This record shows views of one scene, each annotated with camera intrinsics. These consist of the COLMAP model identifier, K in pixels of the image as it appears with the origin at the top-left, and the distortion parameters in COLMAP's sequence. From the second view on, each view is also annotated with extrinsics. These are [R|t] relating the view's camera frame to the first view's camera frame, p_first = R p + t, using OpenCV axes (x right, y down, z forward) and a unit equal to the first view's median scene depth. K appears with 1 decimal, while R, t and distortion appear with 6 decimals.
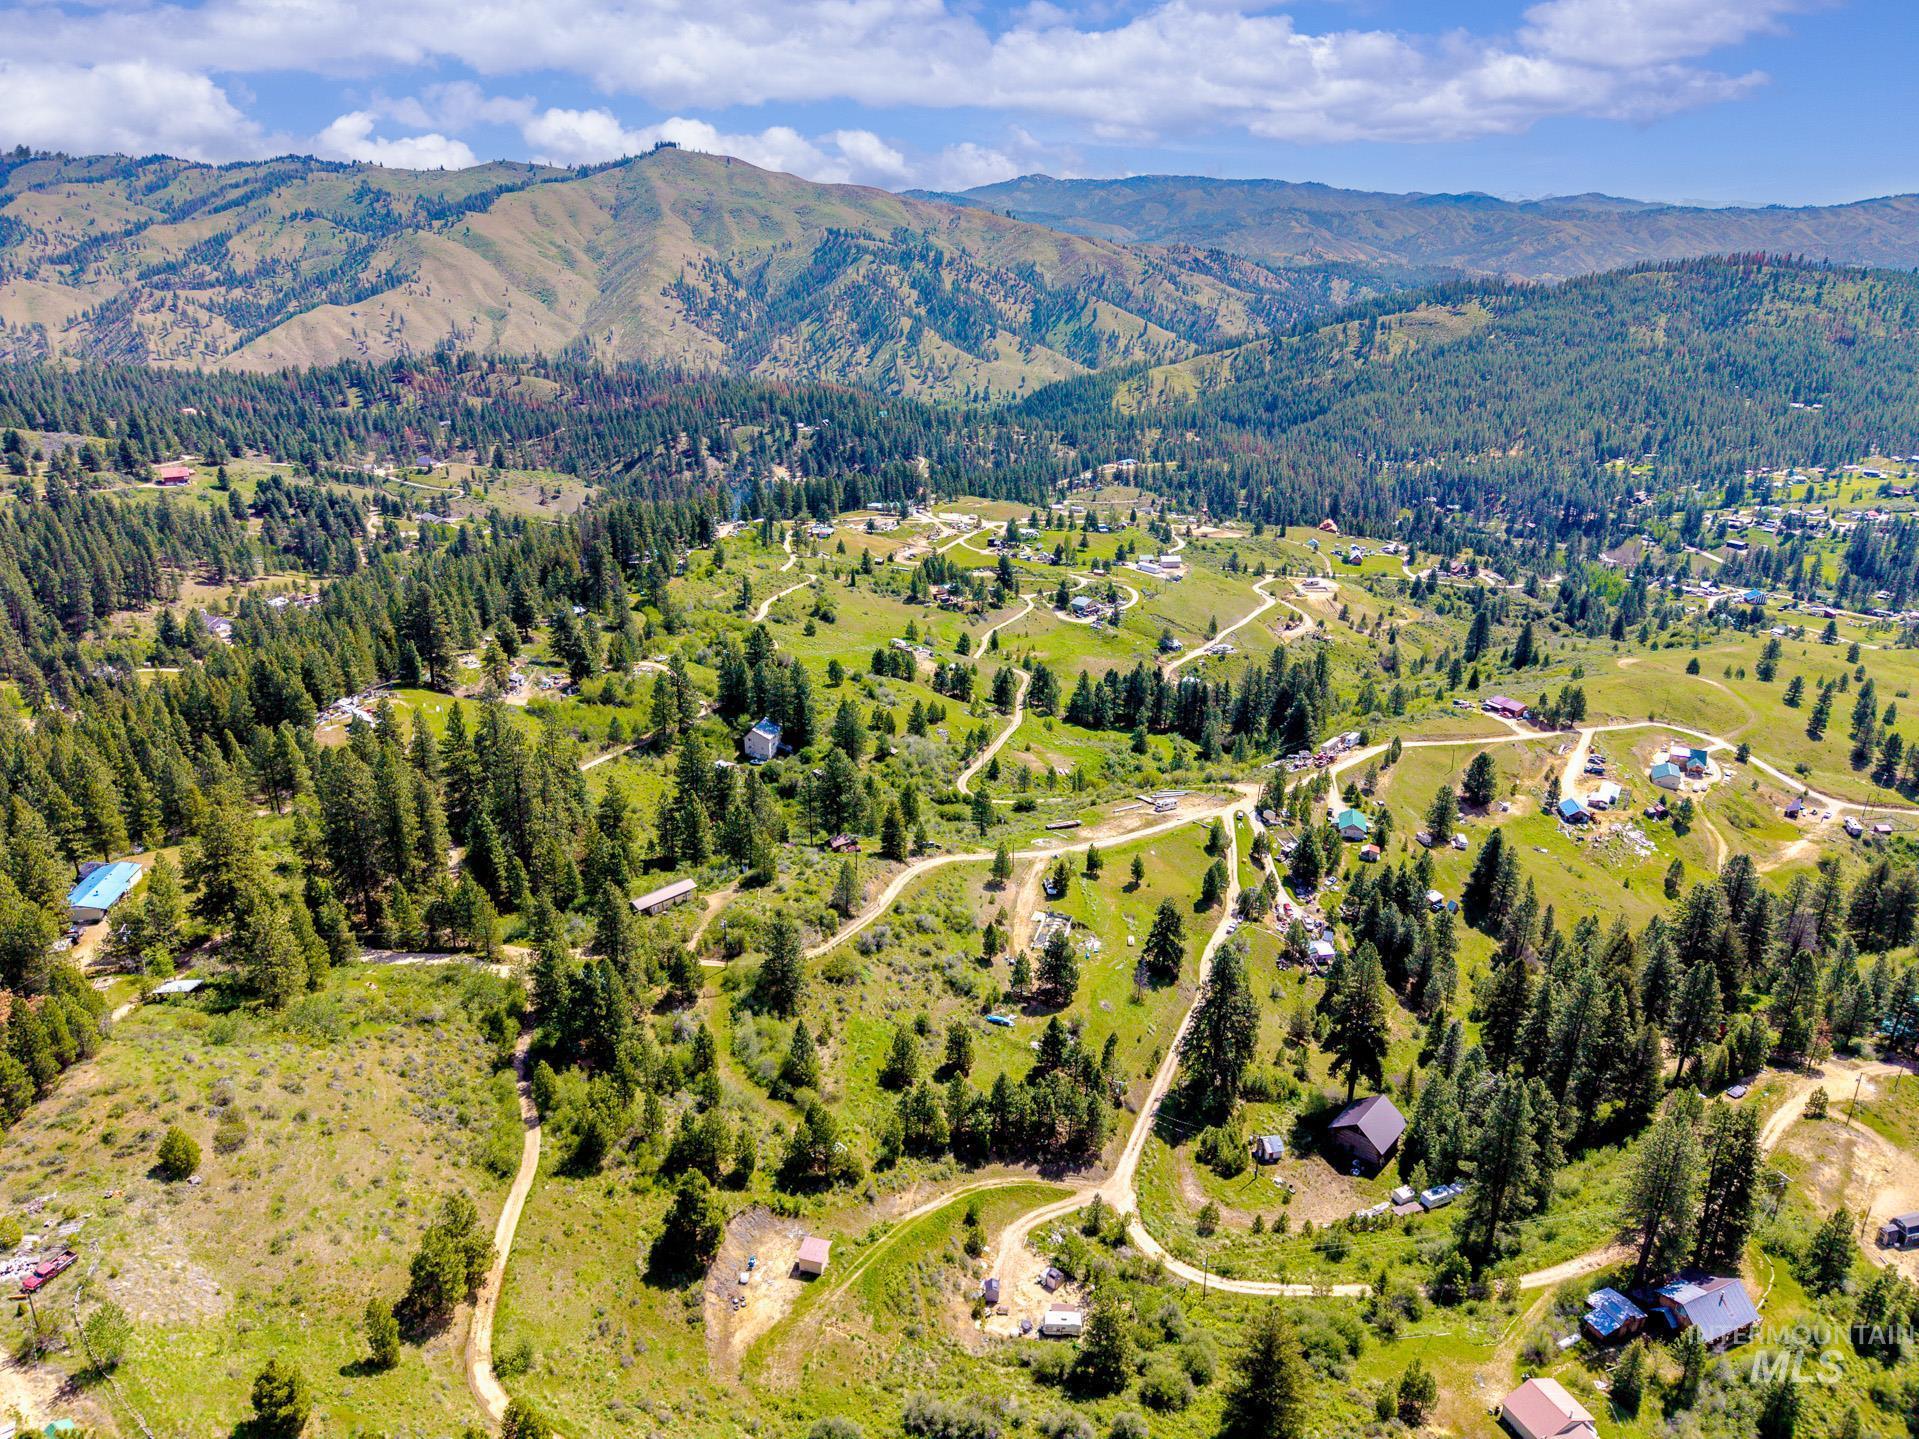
lens RADIAL K [[1281.1, 0, 955.8], [0, 1281.1, 720.4], [0, 0, 1]] dist [0.019361, -0.020473]
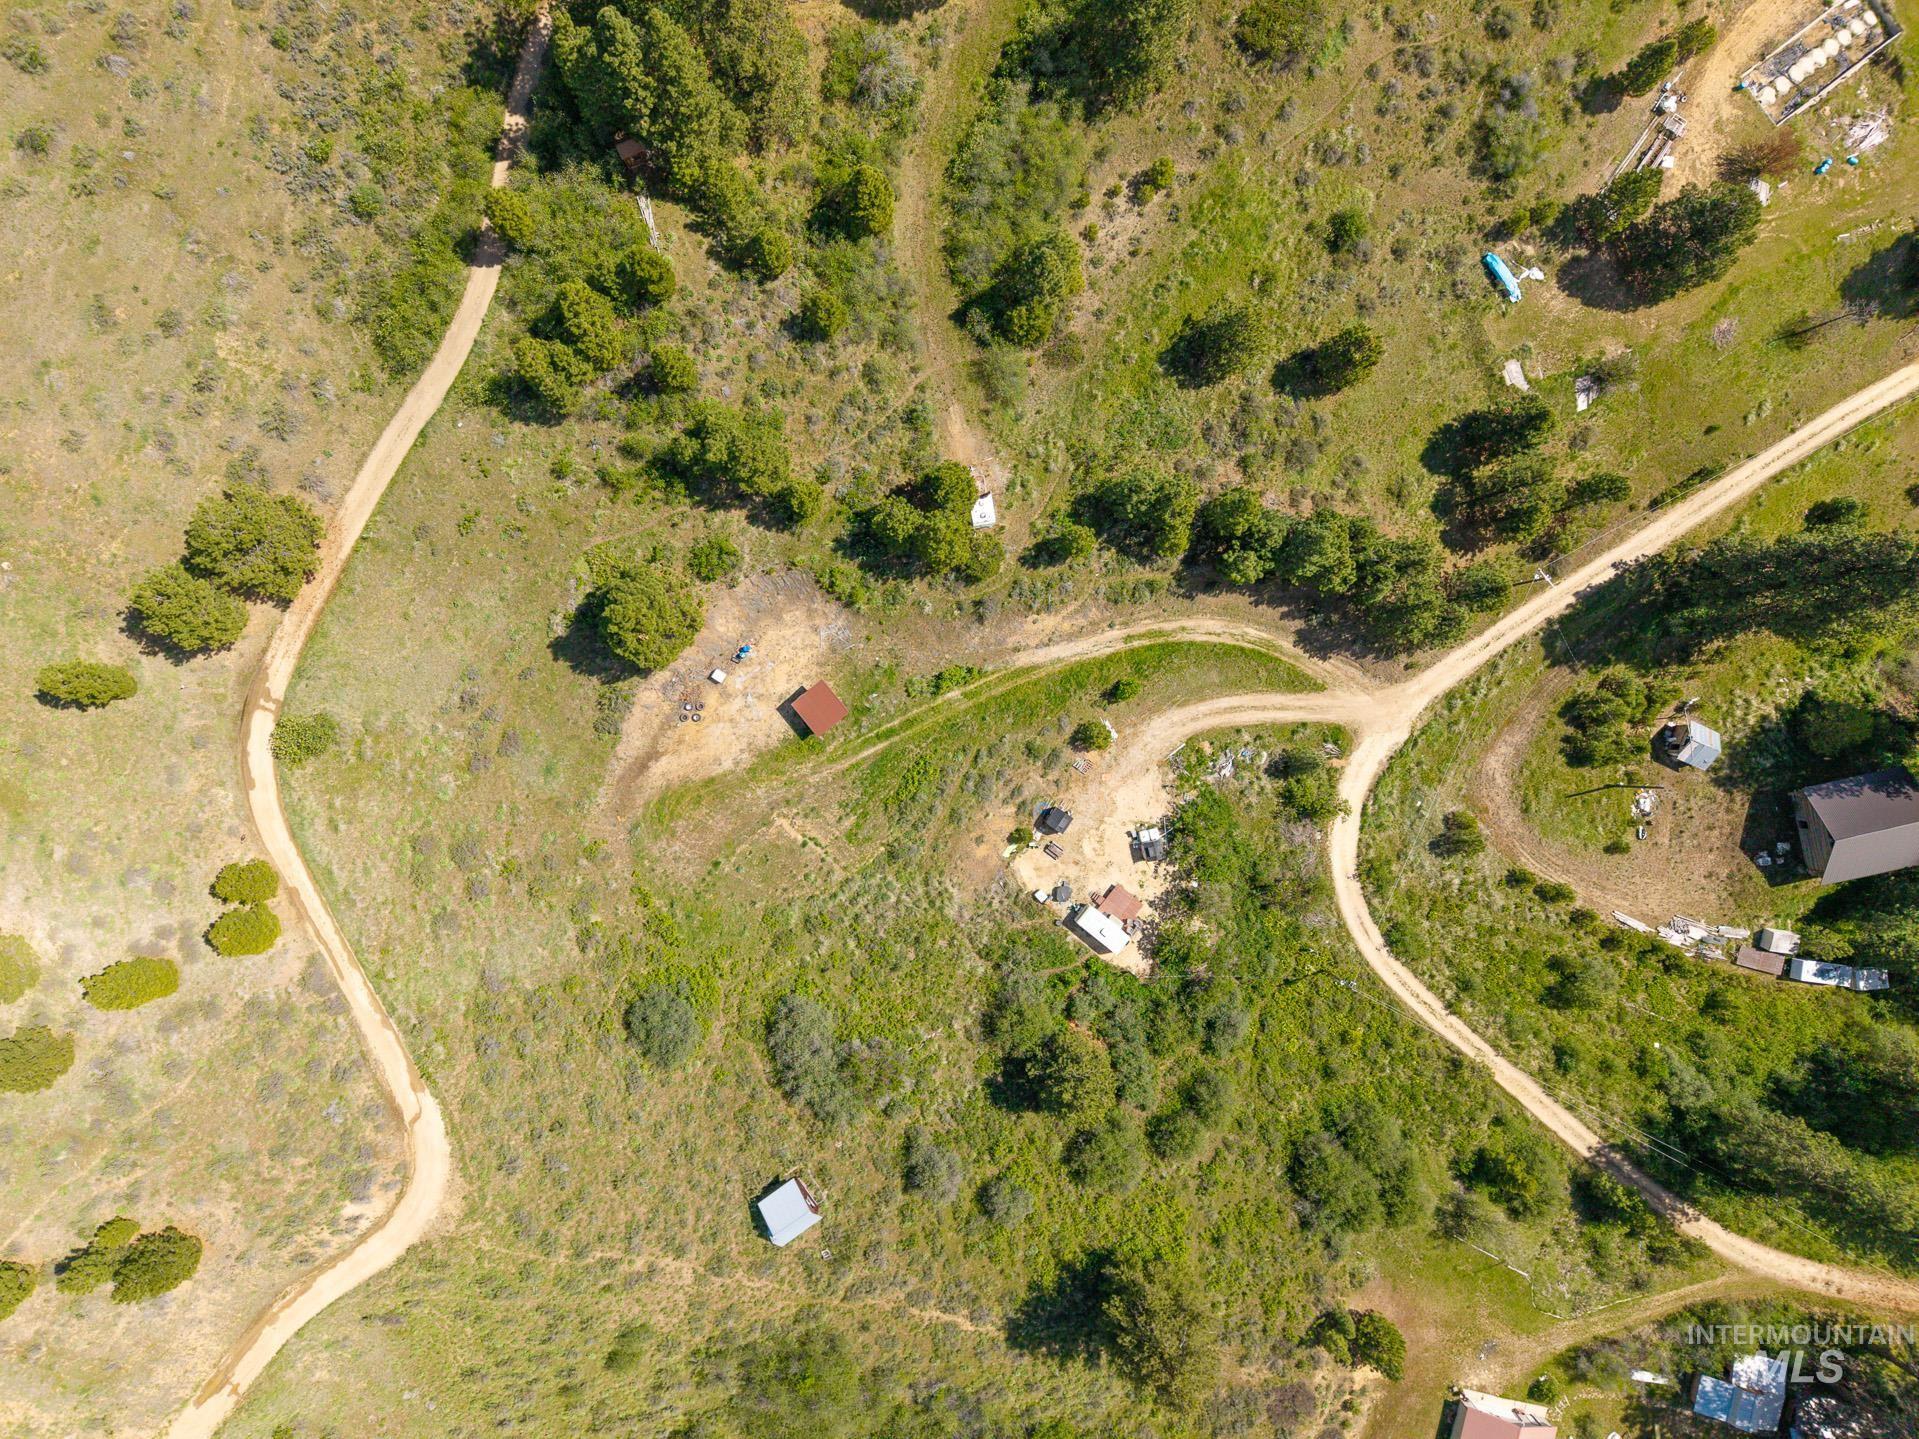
lens RADIAL K [[1288.7, 0, 963.1], [0, 1288.7, 722.8], [0, 0, 1]] dist [0.025693, -0.025703]
pose [[0.806346, 0.591311, 0.012542, -0.033471], [-0.217918, 0.277317, 0.935739, -0.126366], [0.549835, -0.757262, 0.352471, 0.486581]]
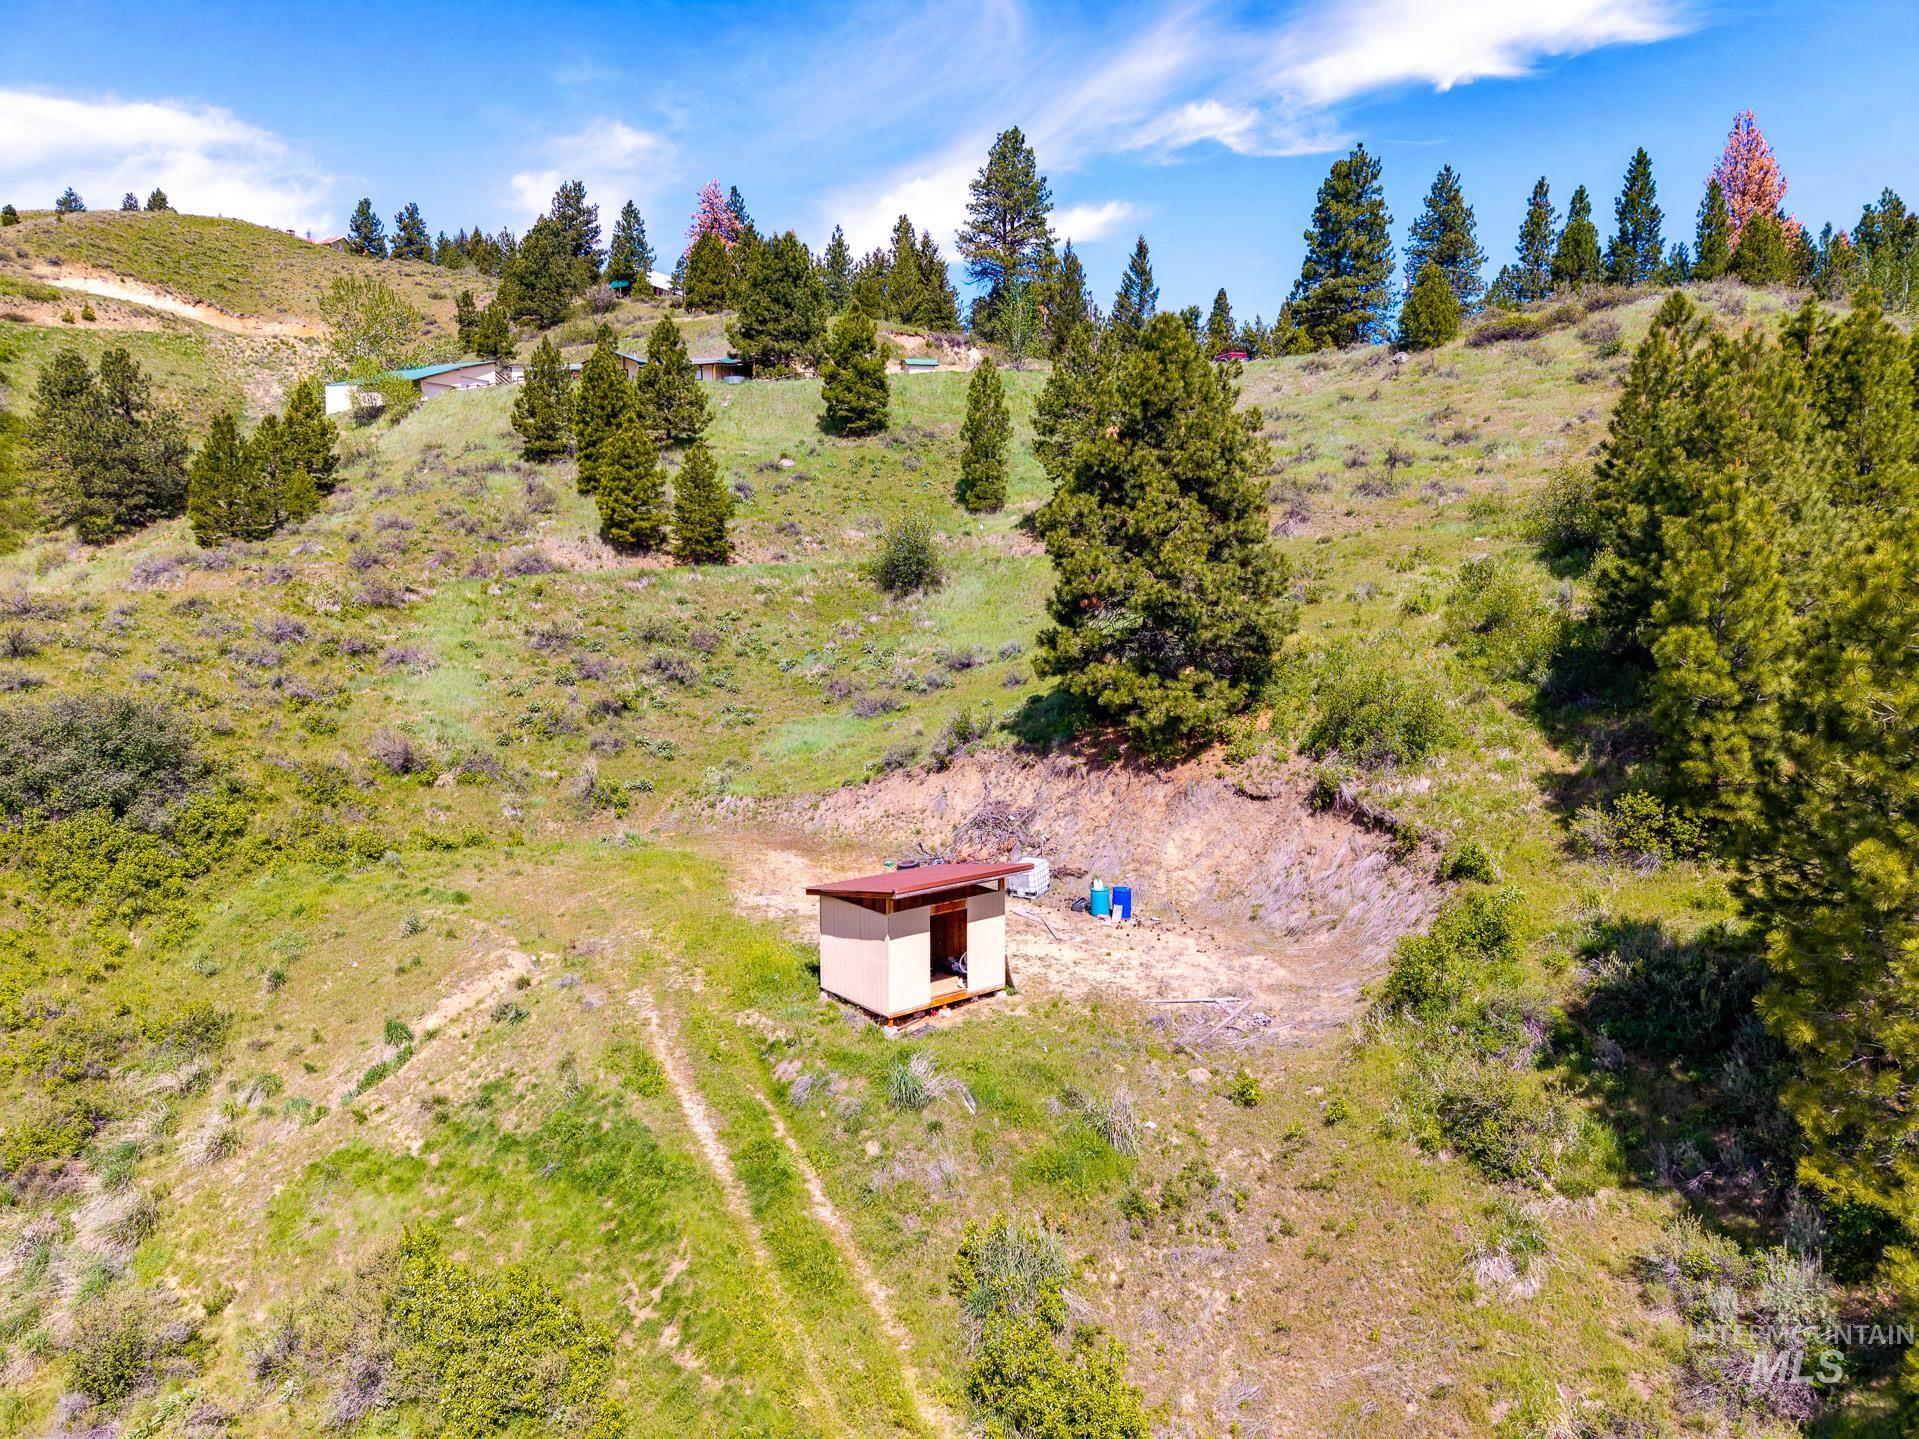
lens RADIAL K [[1286.4, 0, 959.5], [0, 1286.4, 719.5], [0, 0, 1]] dist [0.037925, -0.046267]
pose [[-0.602877, 0.067389, -0.794983, 0.008876], [-0.284541, 0.912742, 0.293154, 0.207915], [0.745370, 0.402941, -0.531095, 0.654014]]
